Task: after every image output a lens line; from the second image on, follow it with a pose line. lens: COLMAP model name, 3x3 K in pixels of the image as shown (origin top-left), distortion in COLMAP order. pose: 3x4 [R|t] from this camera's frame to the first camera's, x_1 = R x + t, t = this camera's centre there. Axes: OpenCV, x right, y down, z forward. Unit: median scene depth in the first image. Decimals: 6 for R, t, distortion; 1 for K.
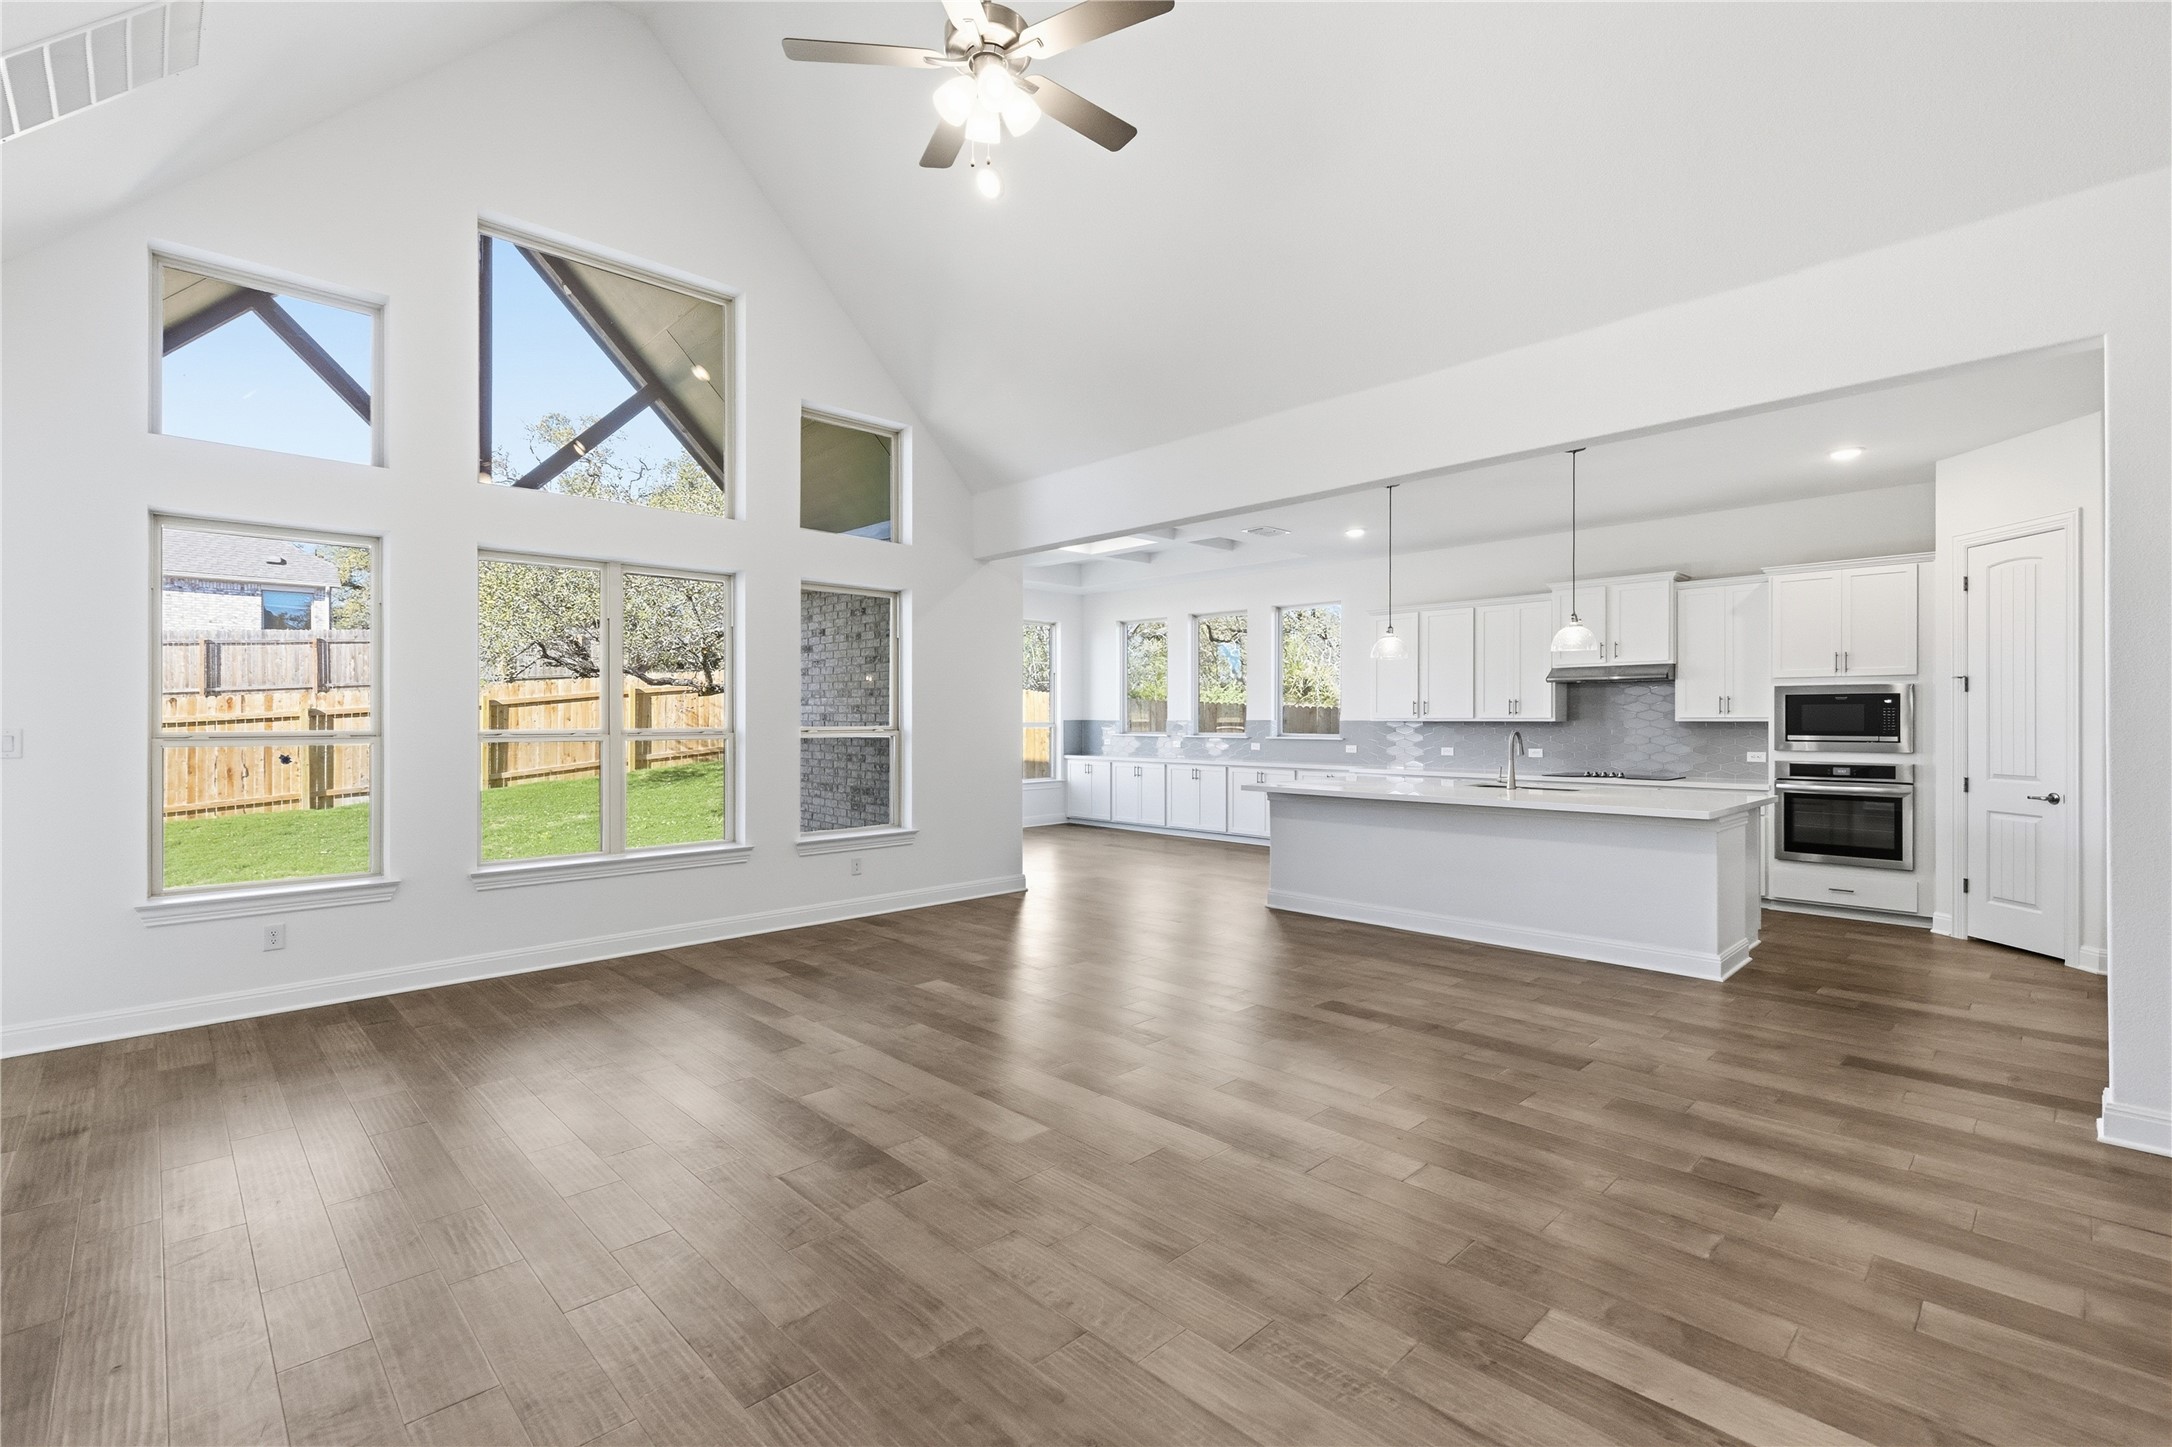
lens RADIAL K [[965.1, 0, 1040.0], [0, 965.1, 742.1], [0, 0, 1]] dist [-0.000234, -0.001031]
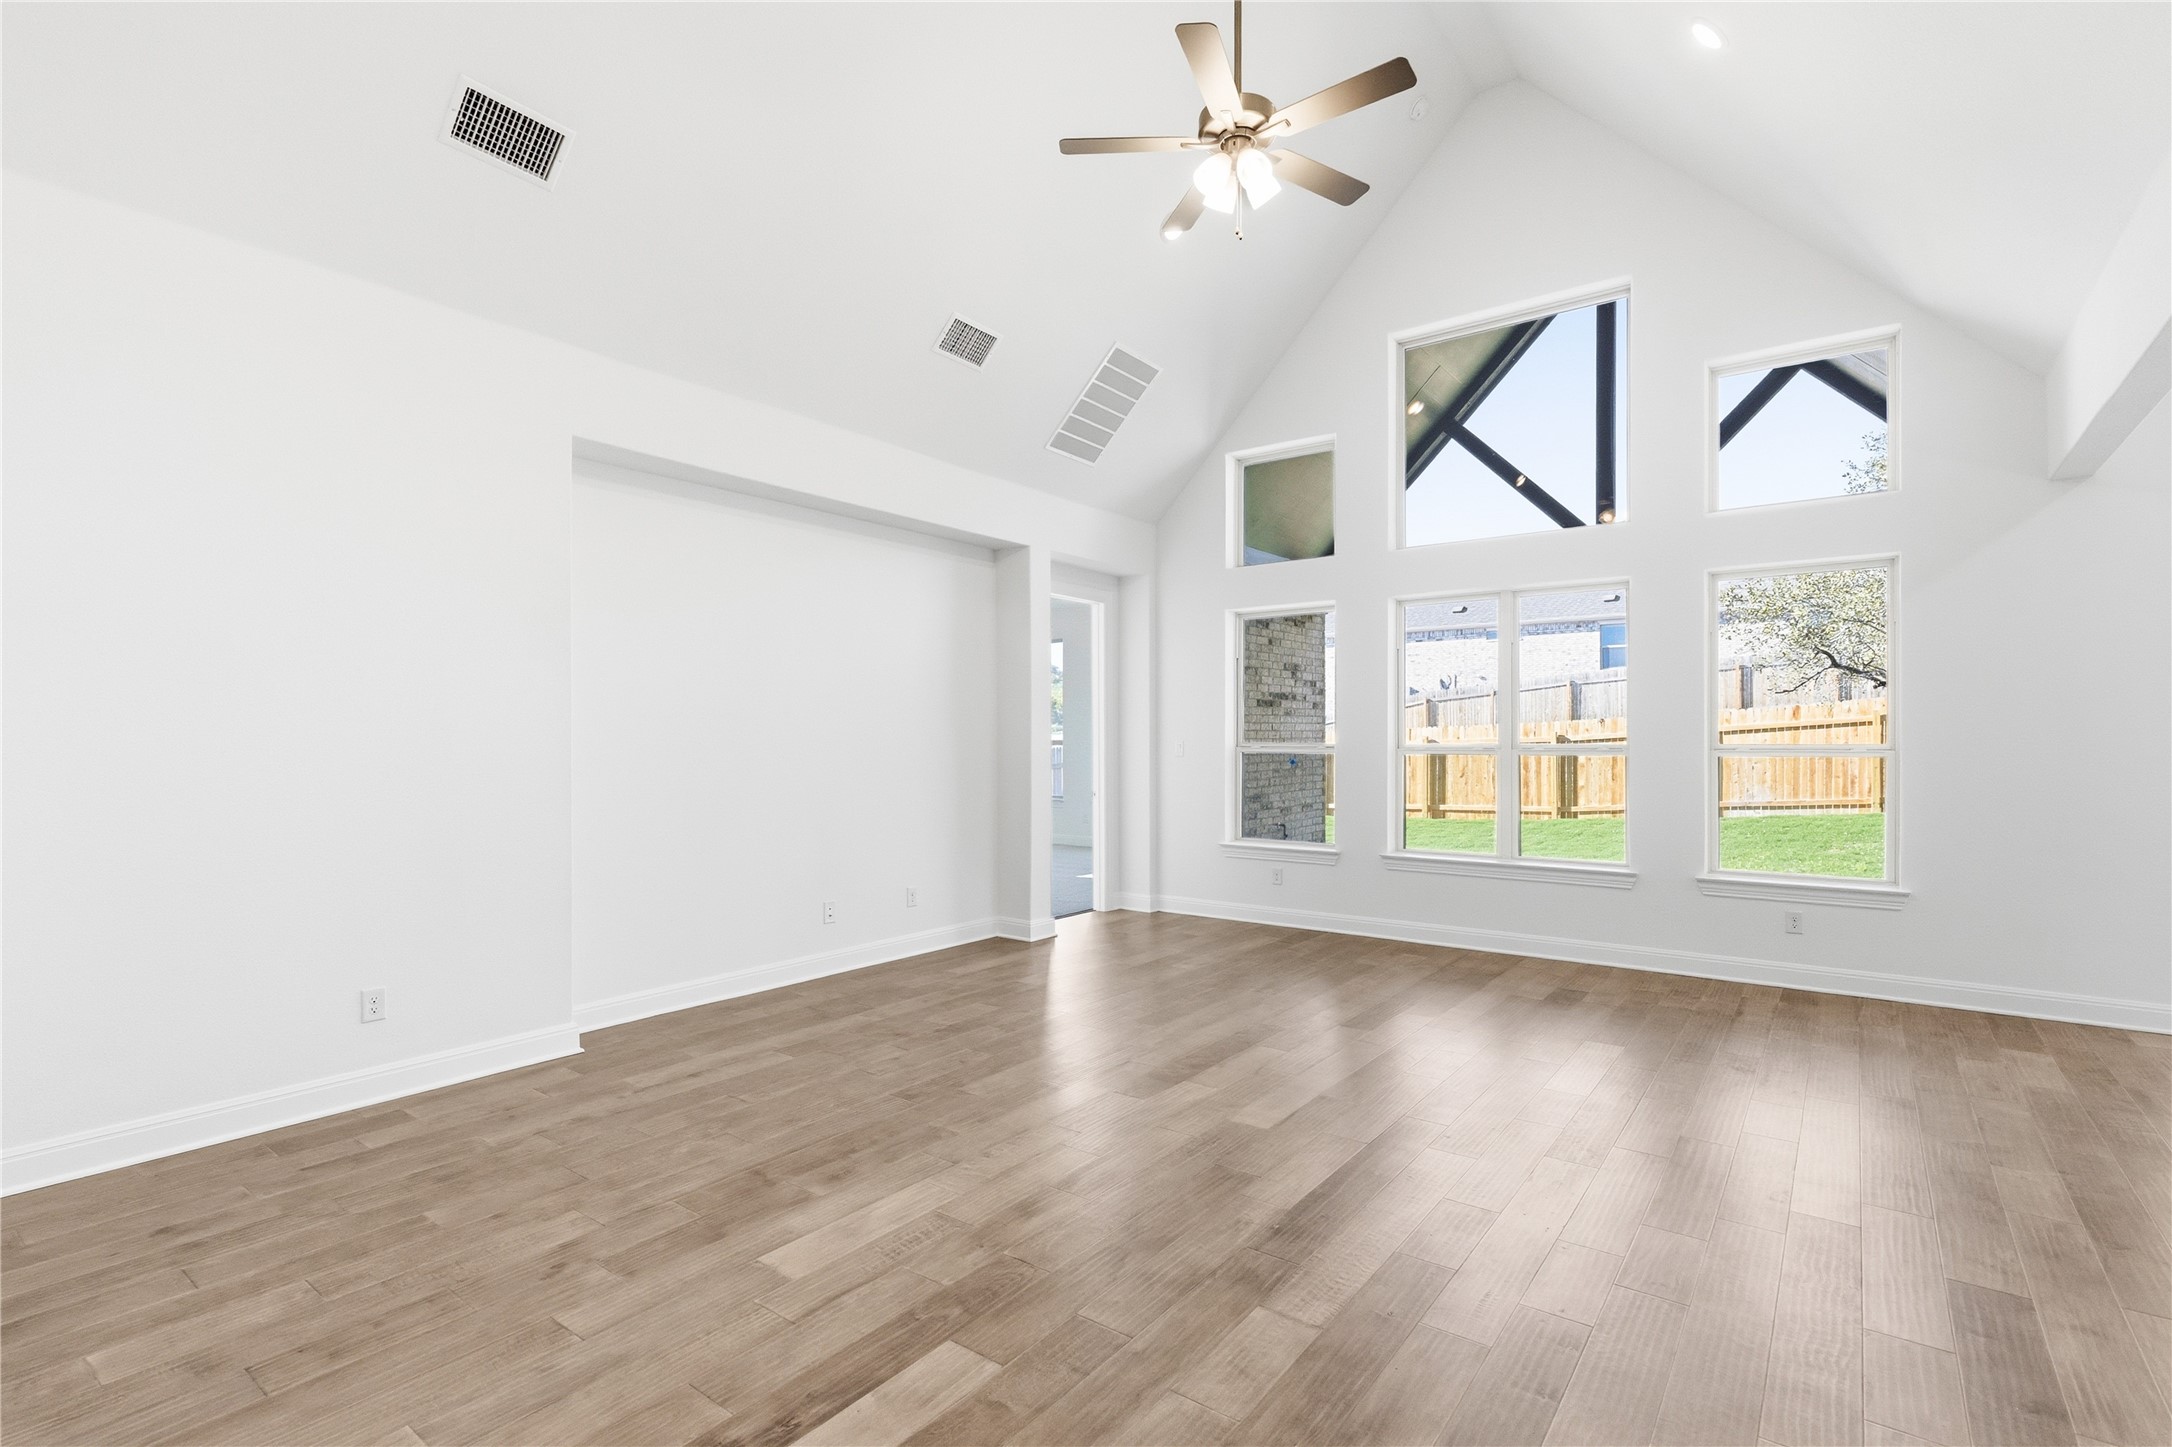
lens RADIAL K [[965.1, 0, 1113.2], [0, 965.1, 723.9], [0, 0, 1]] dist [-0.000234, -0.001031]
pose [[0.179069, -0.013532, -0.983743, 0.256747], [-0.021305, 0.999618, -0.017628, -0.004872], [0.983606, 0.024115, 0.178712, 0.159977]]
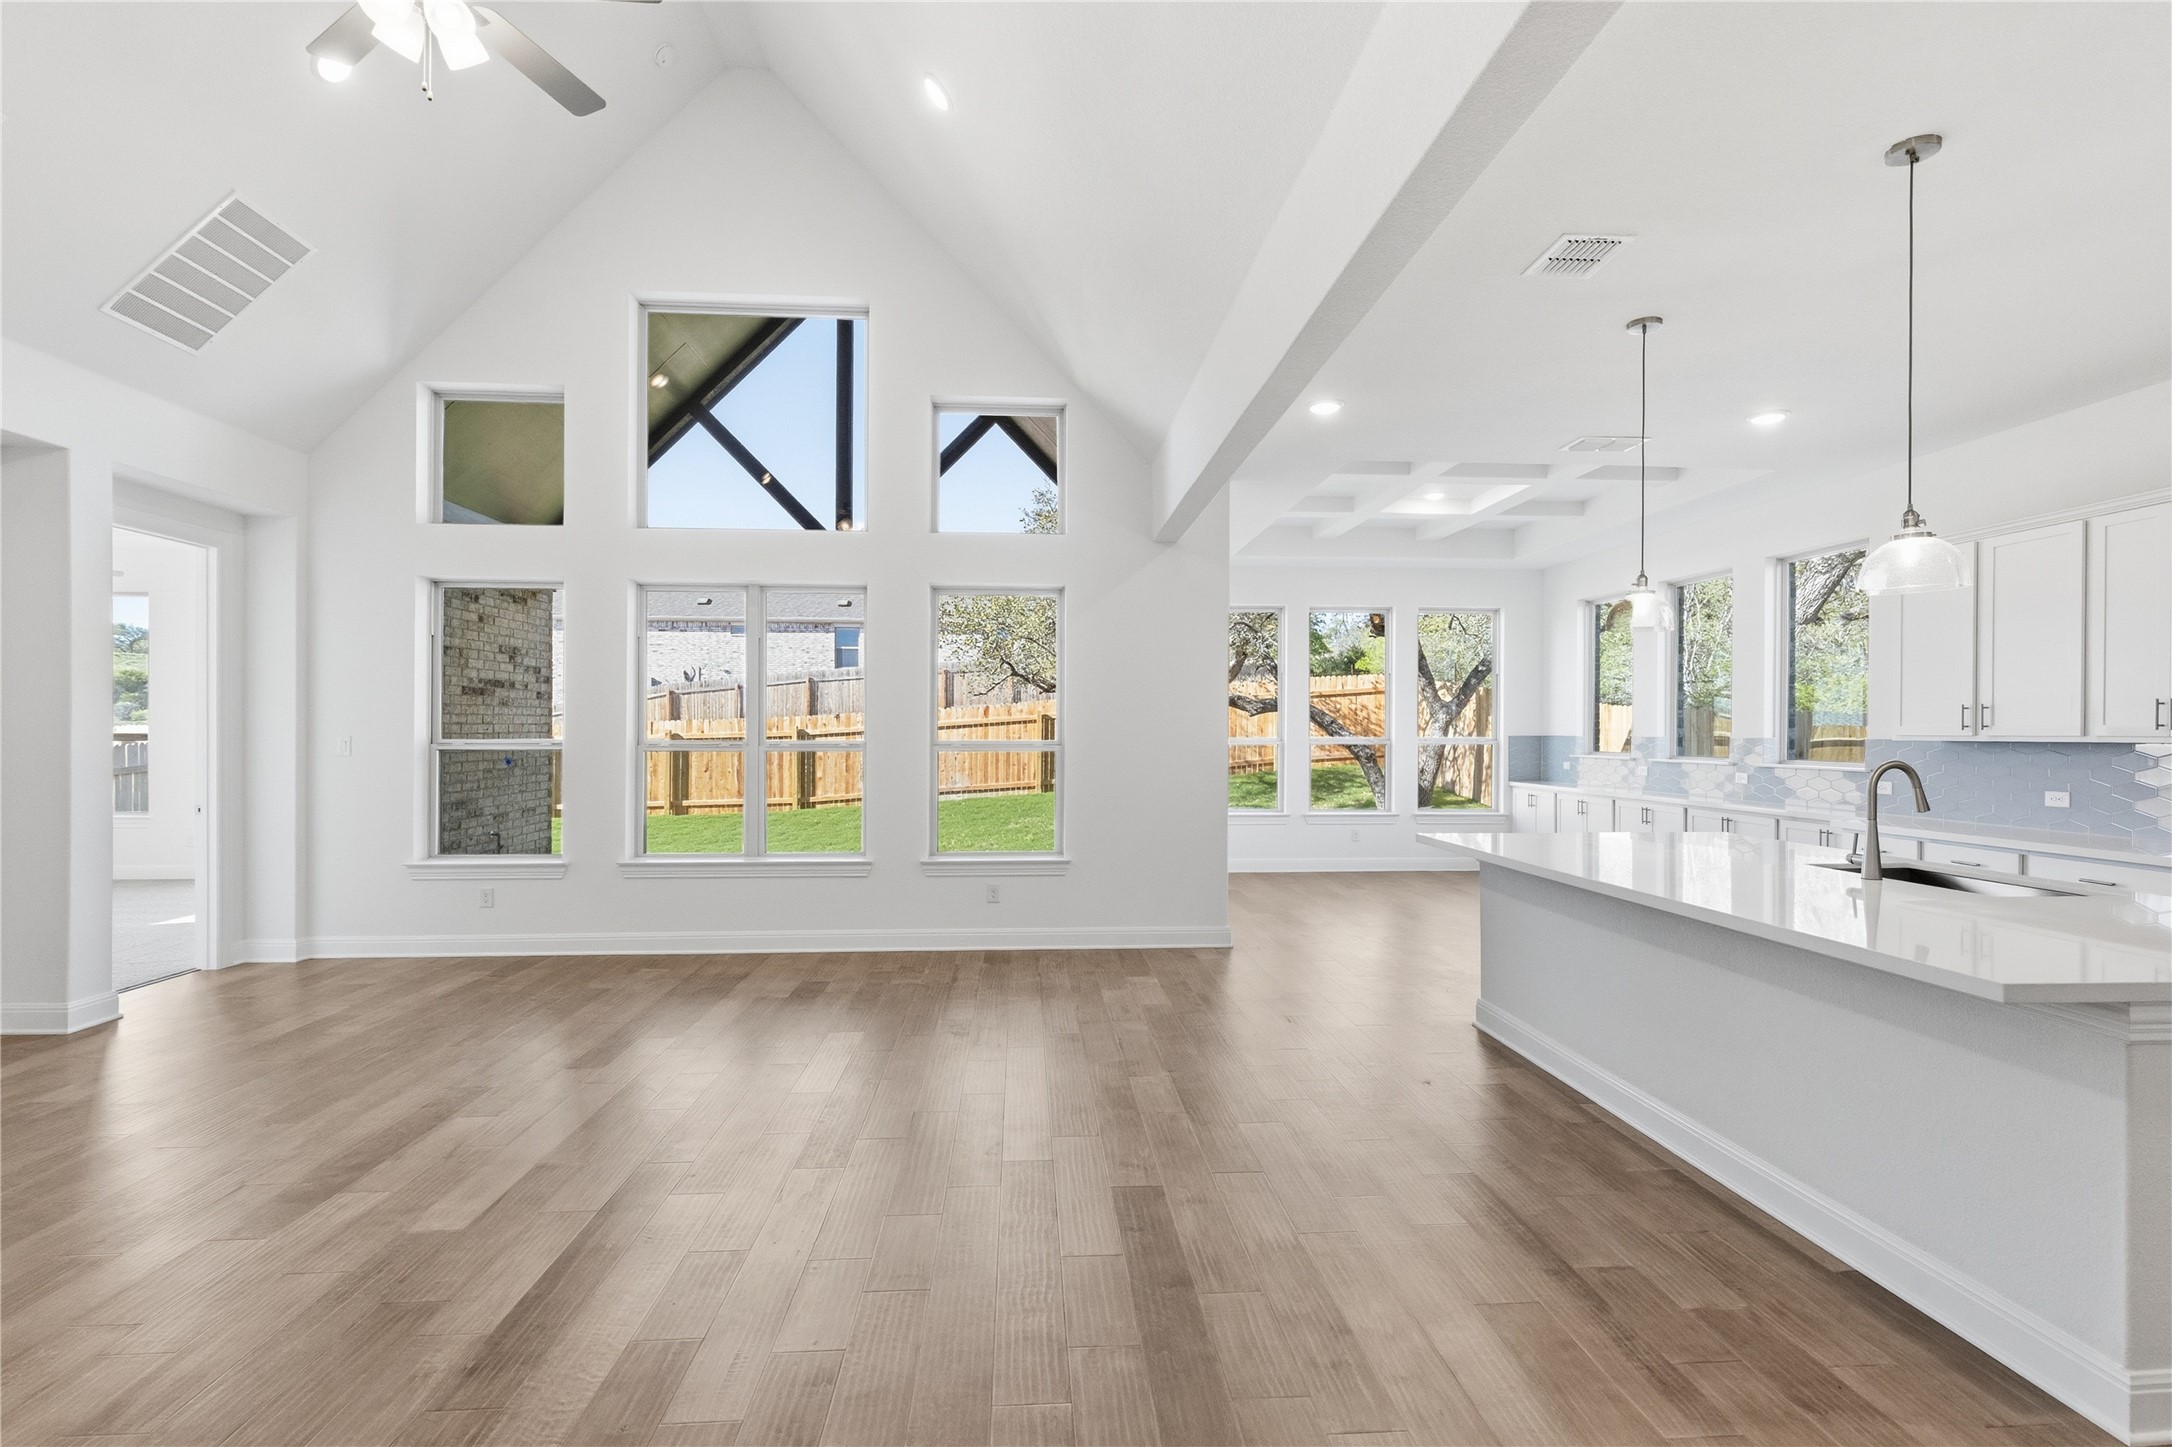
lens RADIAL K [[965.1, 0, 1073.3], [0, 965.1, 739.9], [0, 0, 1]] dist [-0.000234, -0.001031]
pose [[0.777284, 0.007911, -0.629100, 0.238430], [-0.016678, 0.999829, -0.008033, -0.006844], [0.628929, 0.016736, 0.777283, 0.169624]]
